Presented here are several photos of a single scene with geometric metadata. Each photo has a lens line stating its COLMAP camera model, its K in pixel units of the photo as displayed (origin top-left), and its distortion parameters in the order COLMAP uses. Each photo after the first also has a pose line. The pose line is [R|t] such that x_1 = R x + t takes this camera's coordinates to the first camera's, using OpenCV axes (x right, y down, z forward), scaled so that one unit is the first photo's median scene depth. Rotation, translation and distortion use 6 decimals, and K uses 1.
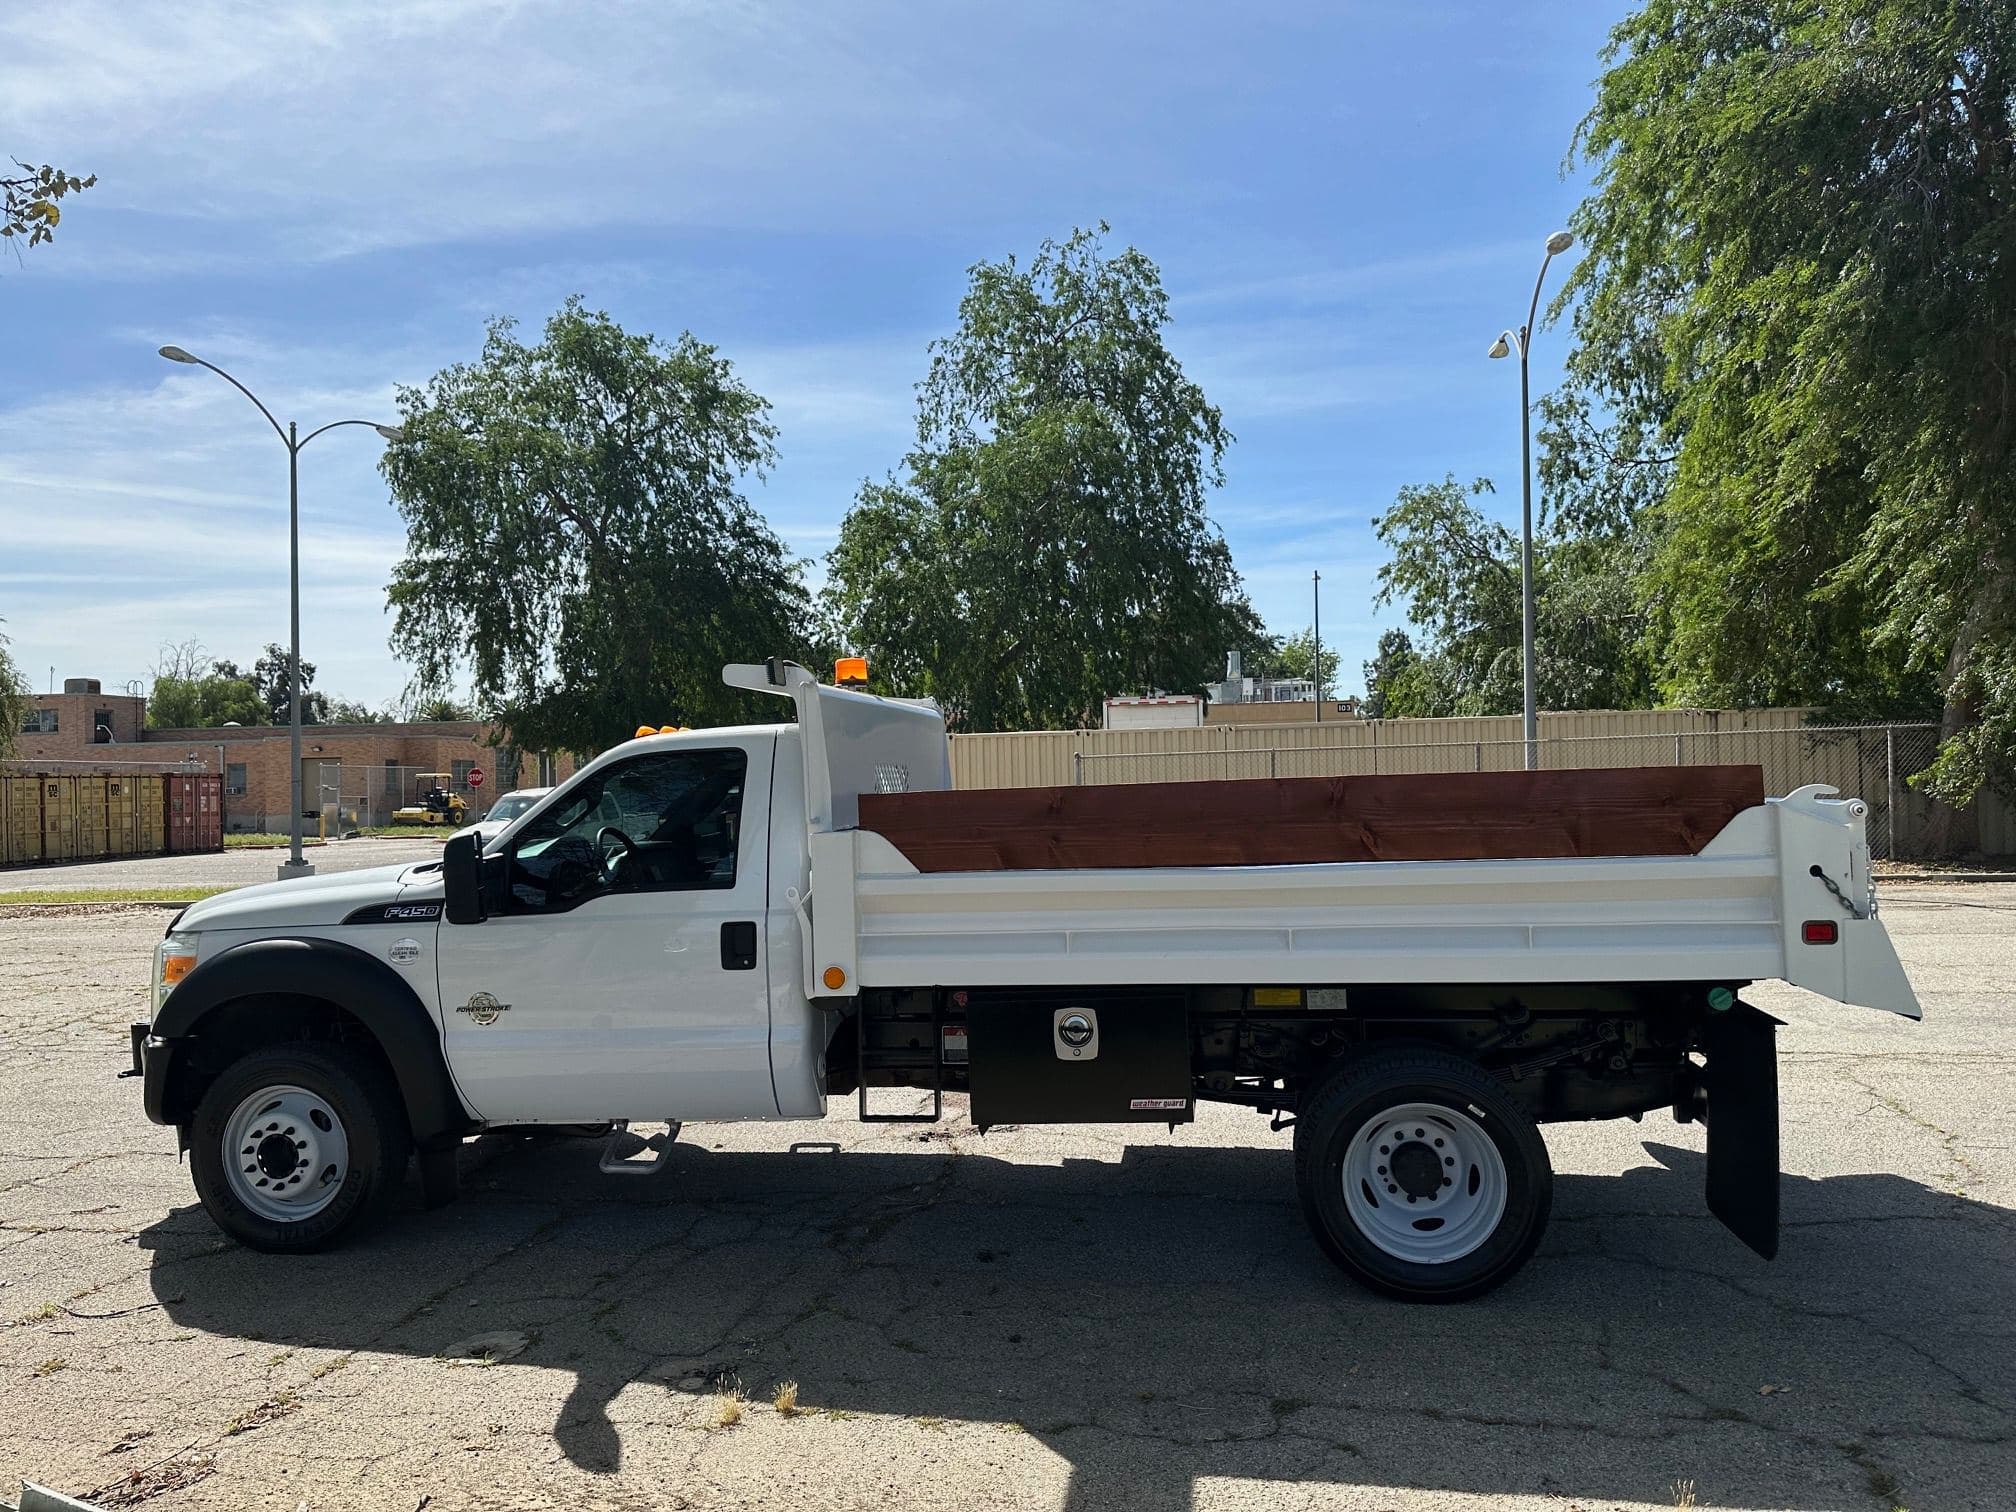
lens RADIAL K [[1408.2, 0, 1035.0], [0, 1408.2, 761.1], [0, 0, 1]] dist [0.068434, -0.113830]
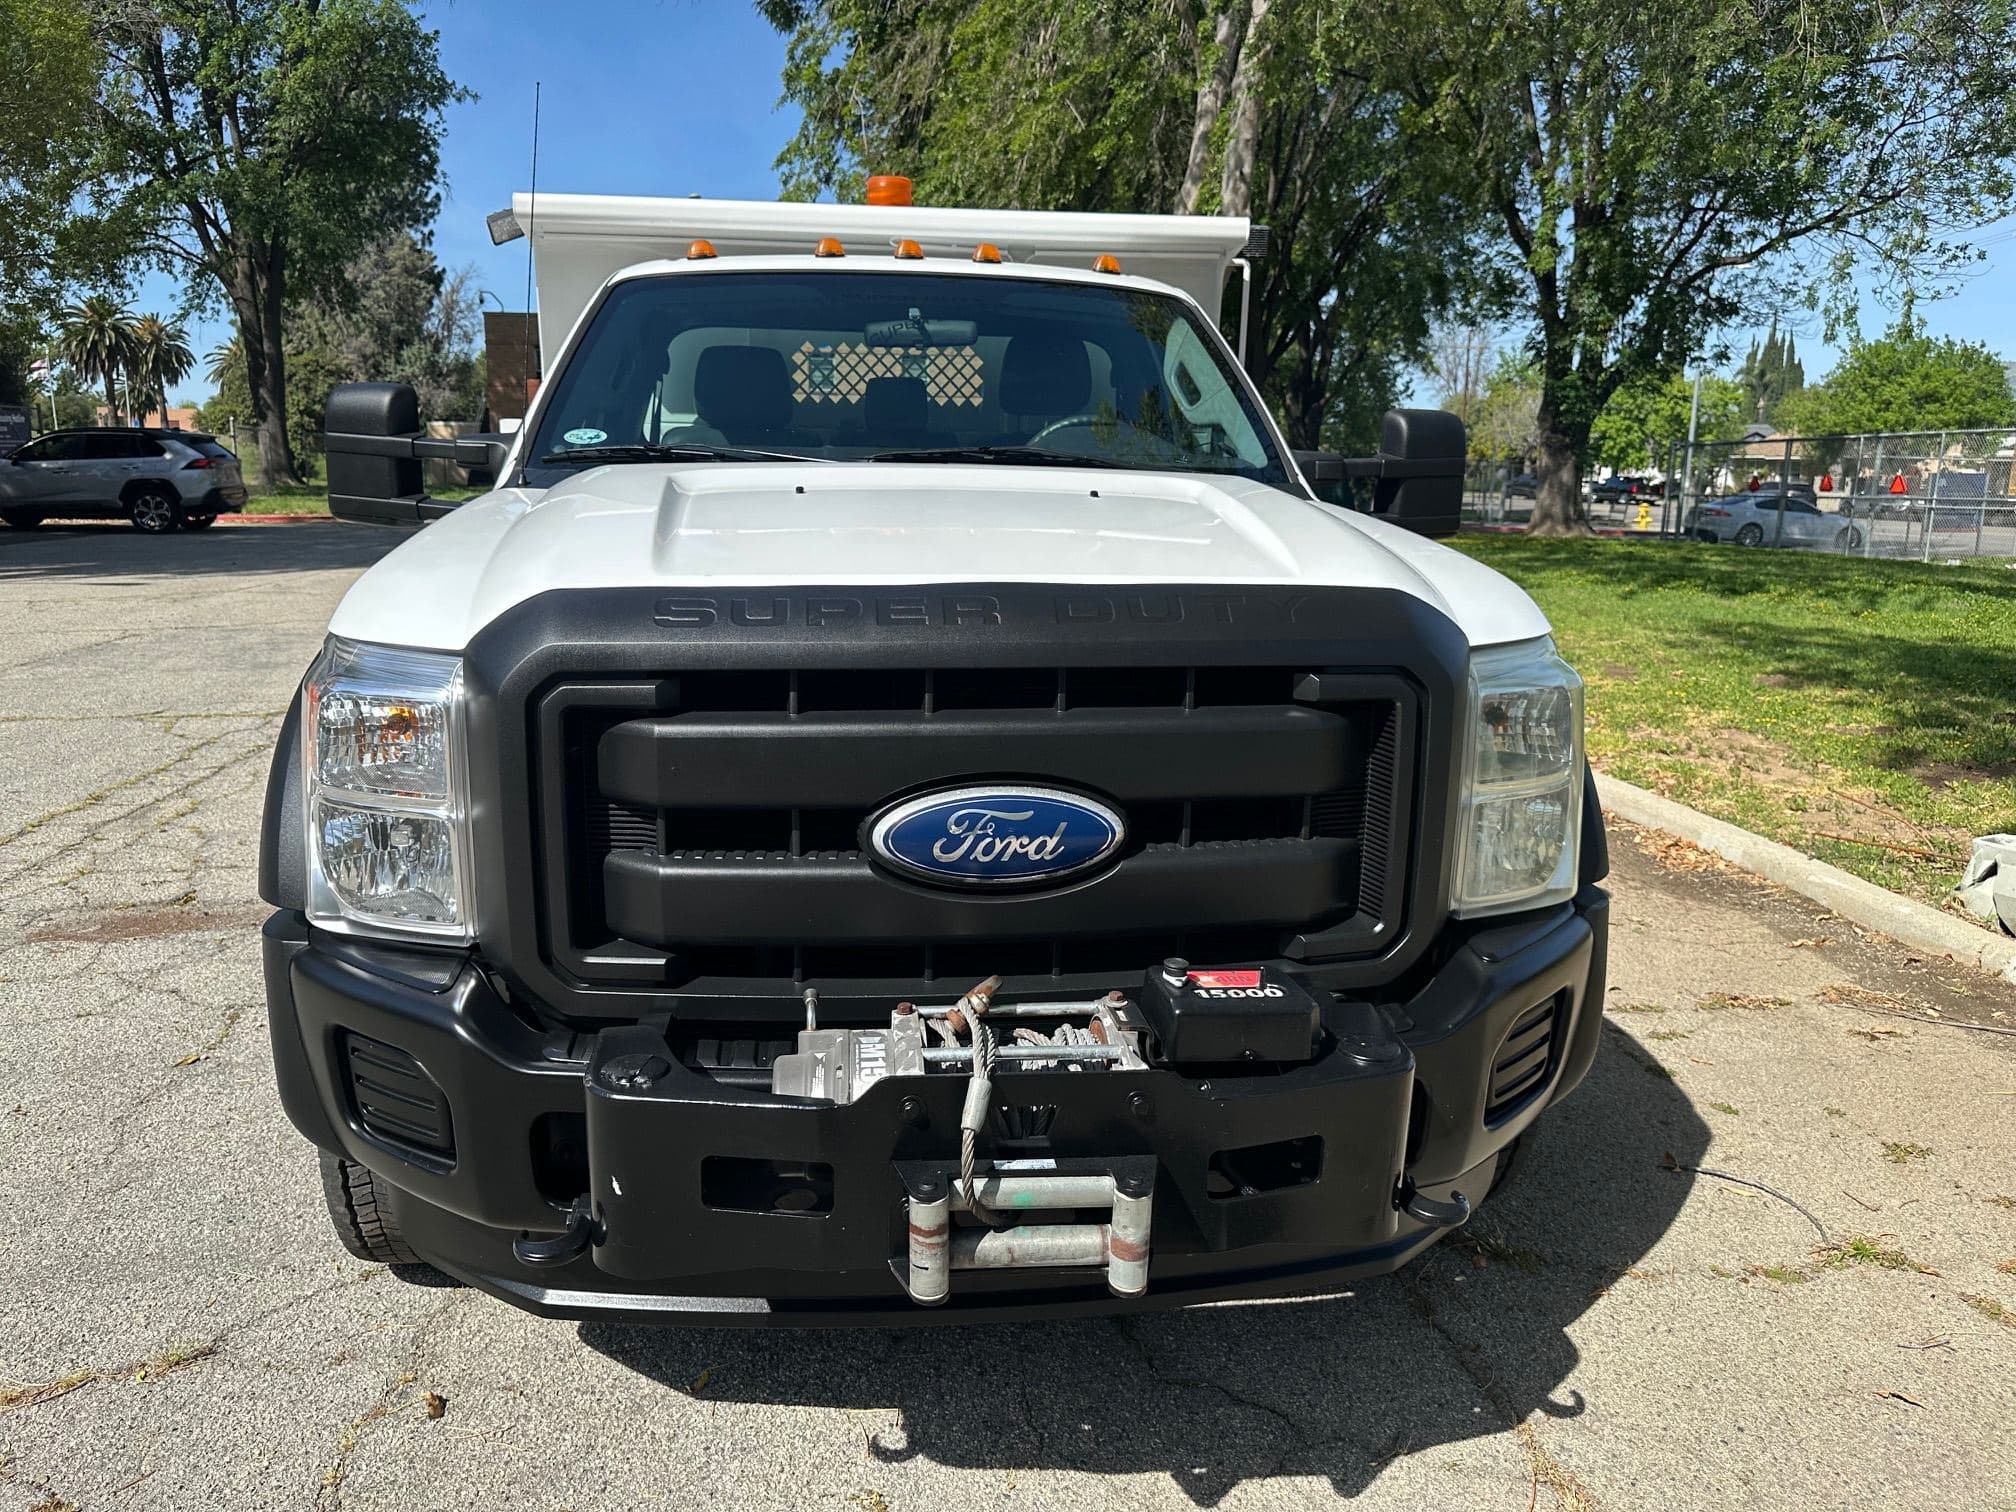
lens RADIAL K [[1431.4, 0, 990.3], [0, 1431.4, 754.7], [0, 0, 1]] dist [0.006920, -0.031605]
pose [[-0.255656, -0.176752, 0.950473, -0.953125], [-0.026601, 0.984059, 0.175842, 0.089098], [-0.966402, 0.019671, -0.256283, 1.261831]]
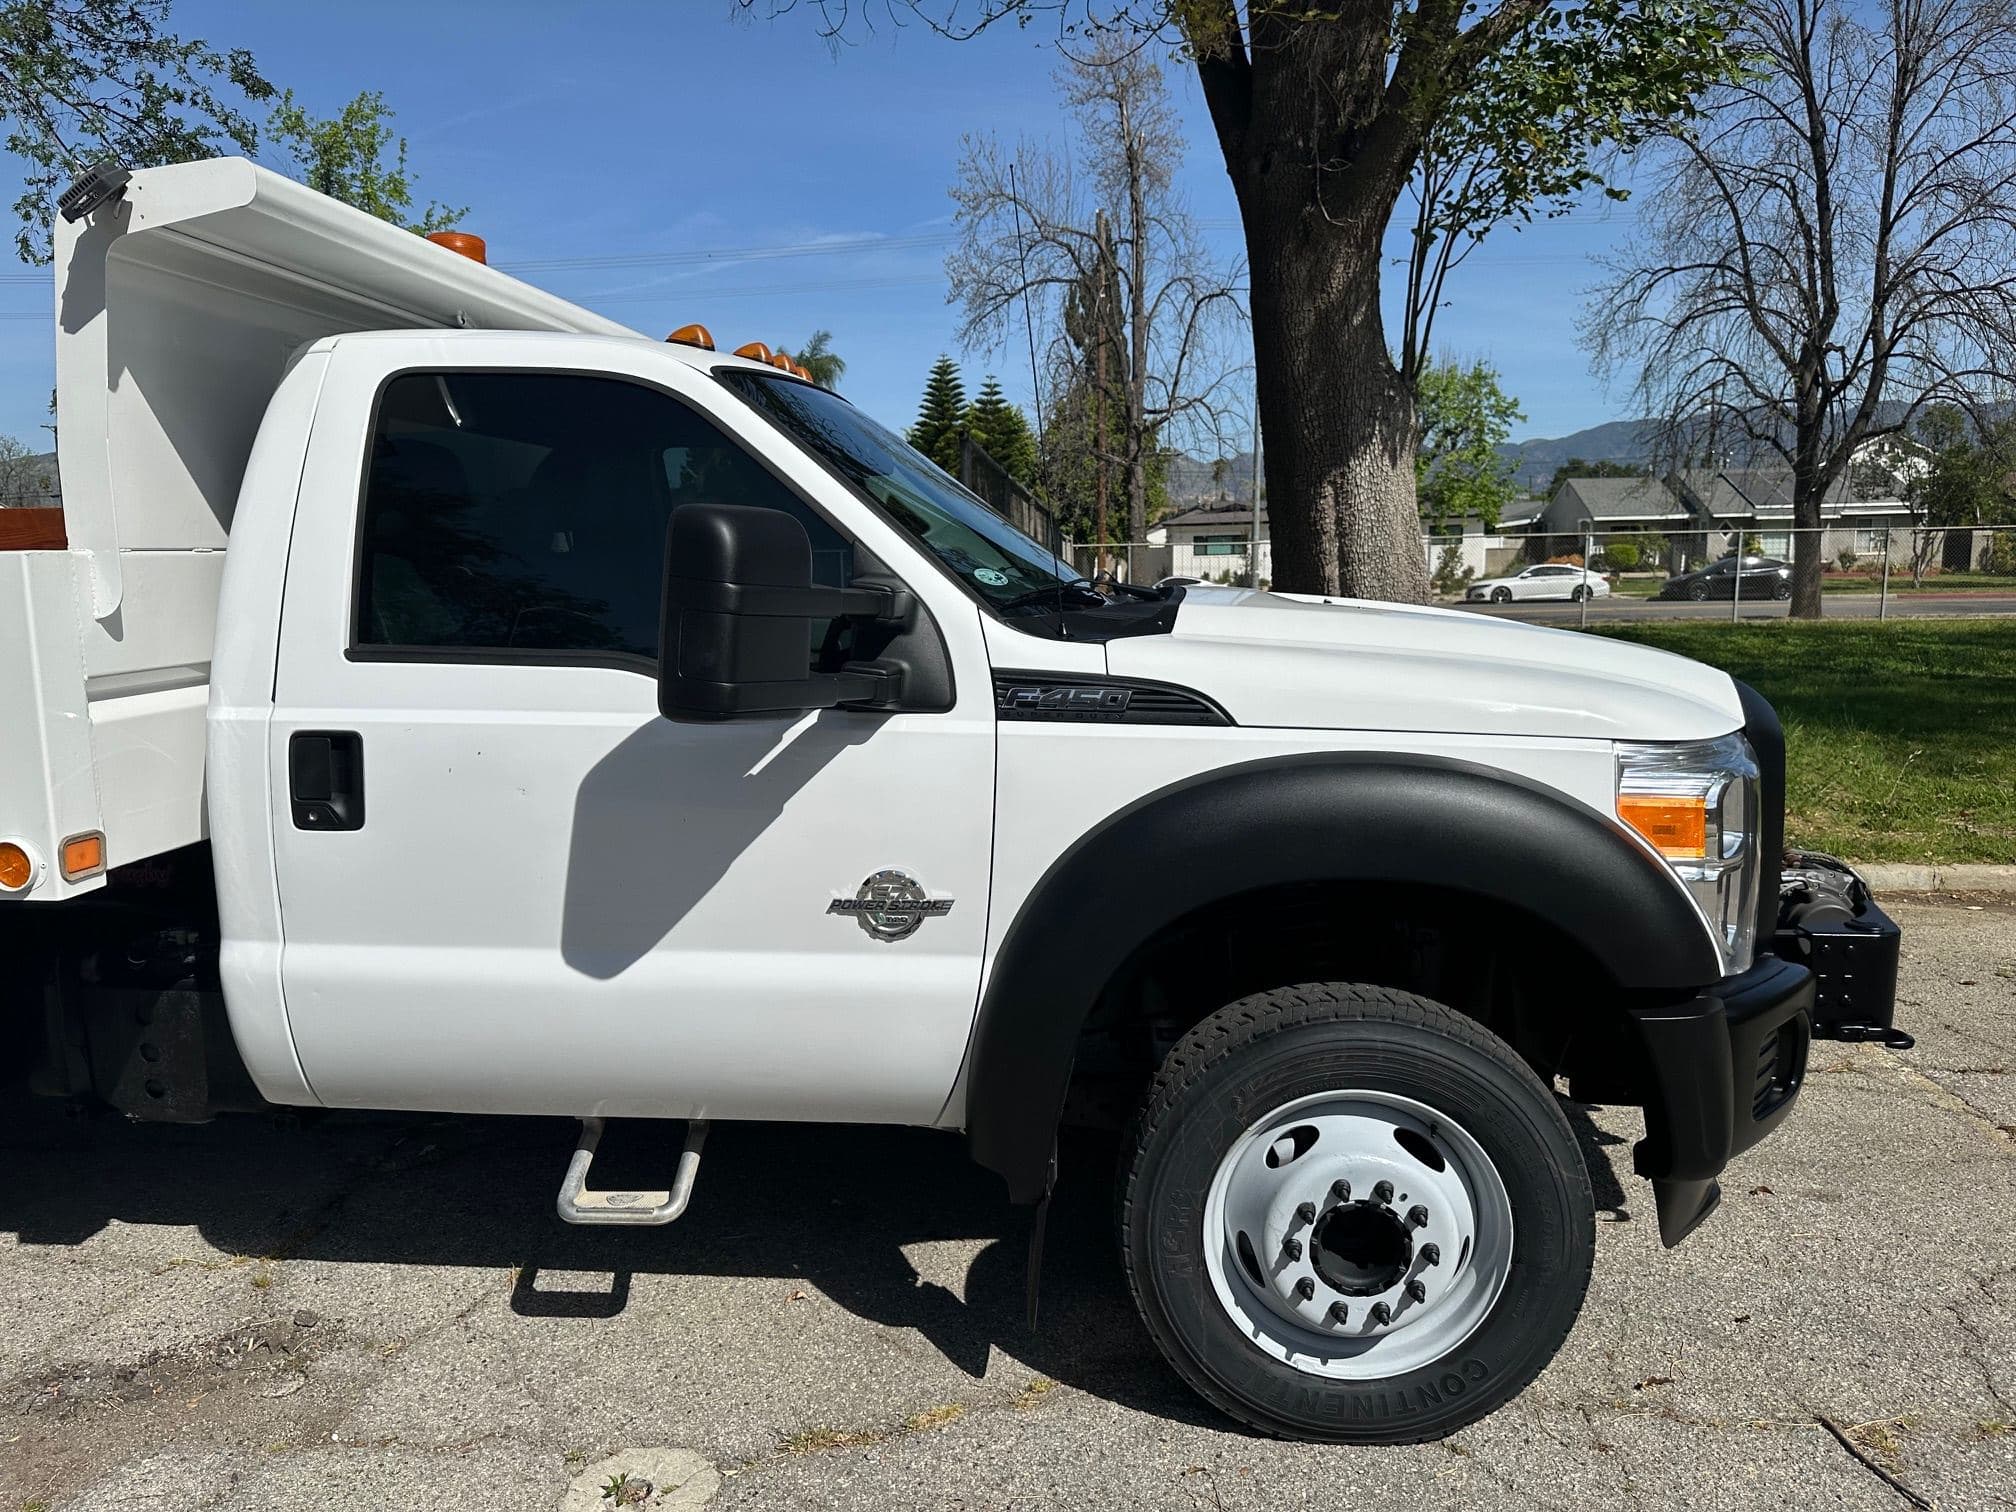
lens RADIAL K [[1423.0, 0, 990.5], [0, 1423.0, 763.7], [0, 0, 1]] dist [0.031220, -0.043516]
pose [[-0.998279, 0.042498, -0.040402, -0.335846], [0.037071, 0.991249, 0.126692, 0.070595], [0.045432, 0.124977, -0.991119, 1.747149]]
